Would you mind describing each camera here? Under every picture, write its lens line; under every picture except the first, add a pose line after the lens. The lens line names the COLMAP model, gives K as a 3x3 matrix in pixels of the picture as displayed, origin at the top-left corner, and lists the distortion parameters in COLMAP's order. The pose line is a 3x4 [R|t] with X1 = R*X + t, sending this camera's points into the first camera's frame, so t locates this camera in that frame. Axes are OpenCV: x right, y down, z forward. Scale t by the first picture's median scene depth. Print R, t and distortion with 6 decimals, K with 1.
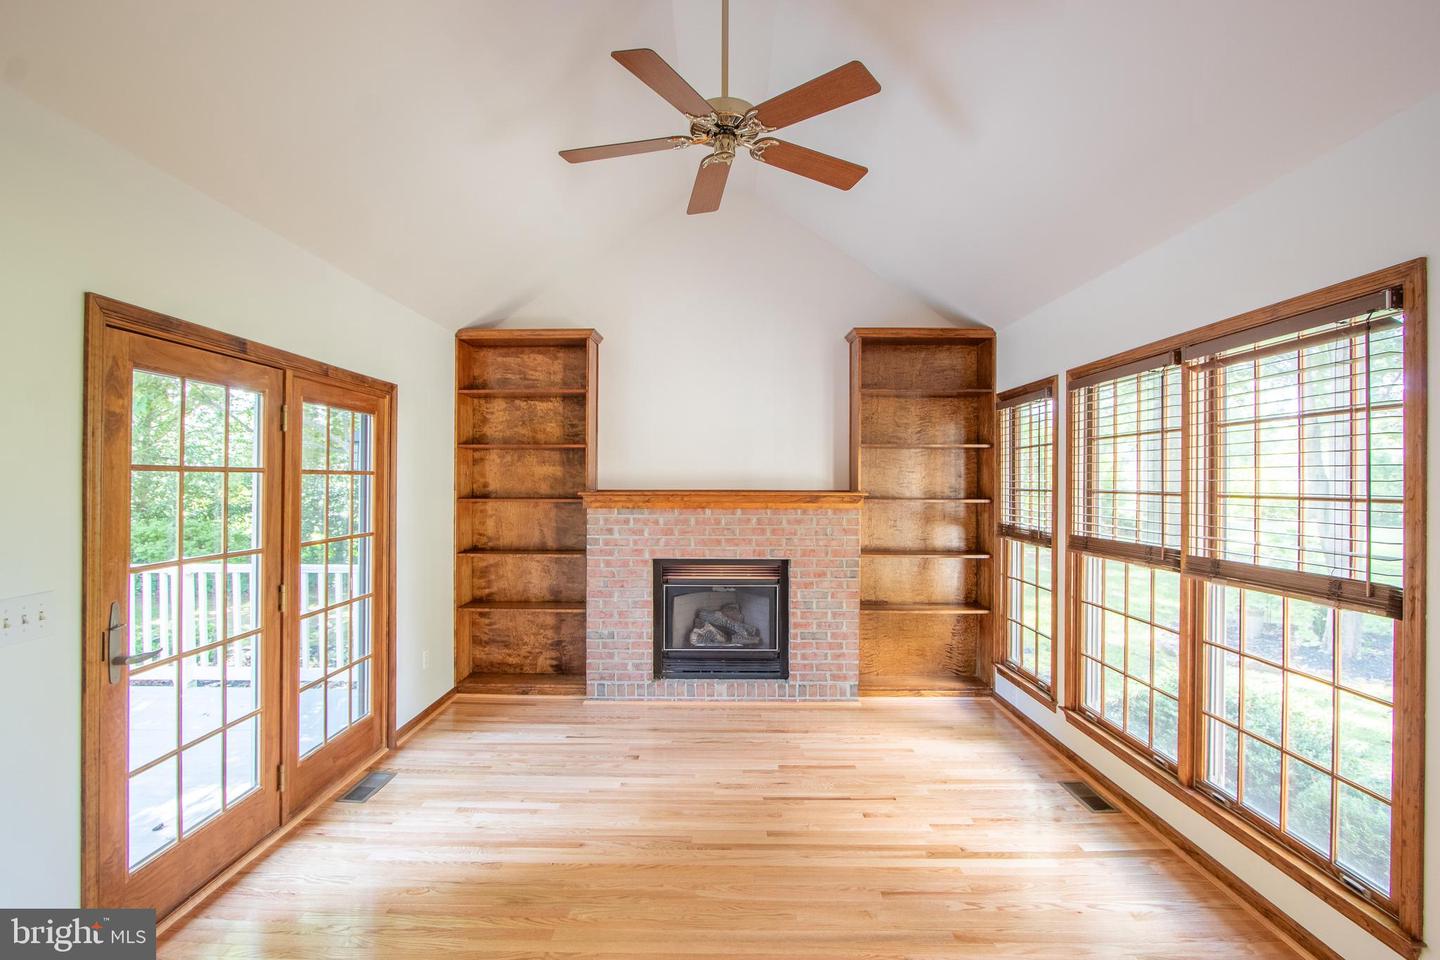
lens RADIAL K [[675.5, 0, 710.8], [0, 675.5, 476.5], [0, 0, 1]] dist [-0.021867, 0.001137]
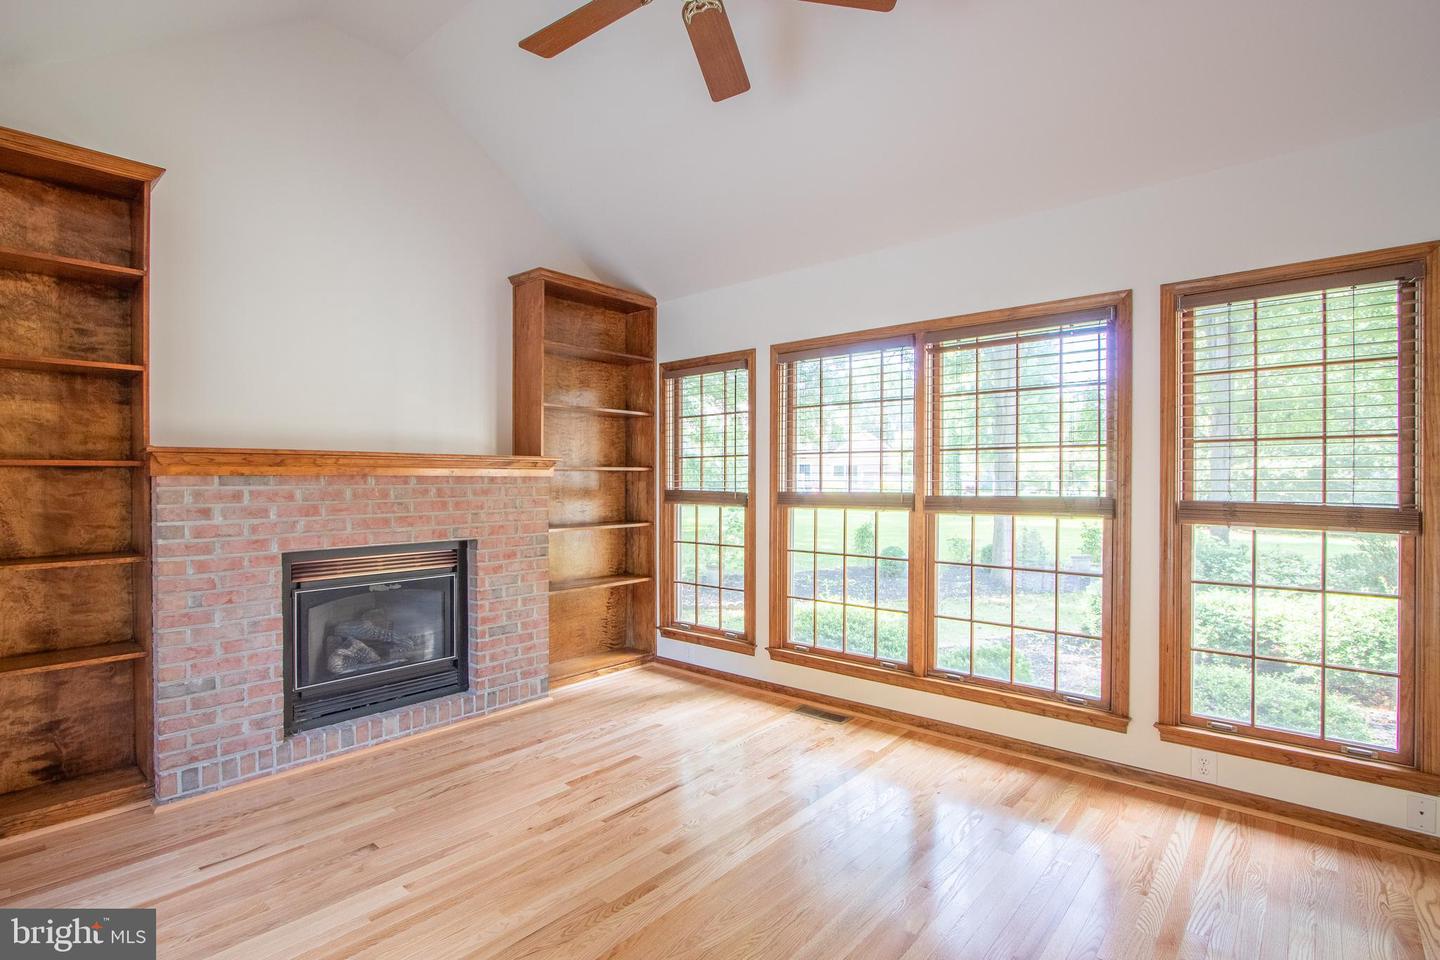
lens RADIAL K [[688.6, 0, 718.2], [0, 688.6, 476.1], [0, 0, 1]] dist [-0.015205, 0.001181]
pose [[0.652622, -0.000902, 0.757683, -0.312849], [-0.003601, 0.999984, 0.004292, 0.043366], [-0.757675, -0.005530, 0.652608, 0.252091]]
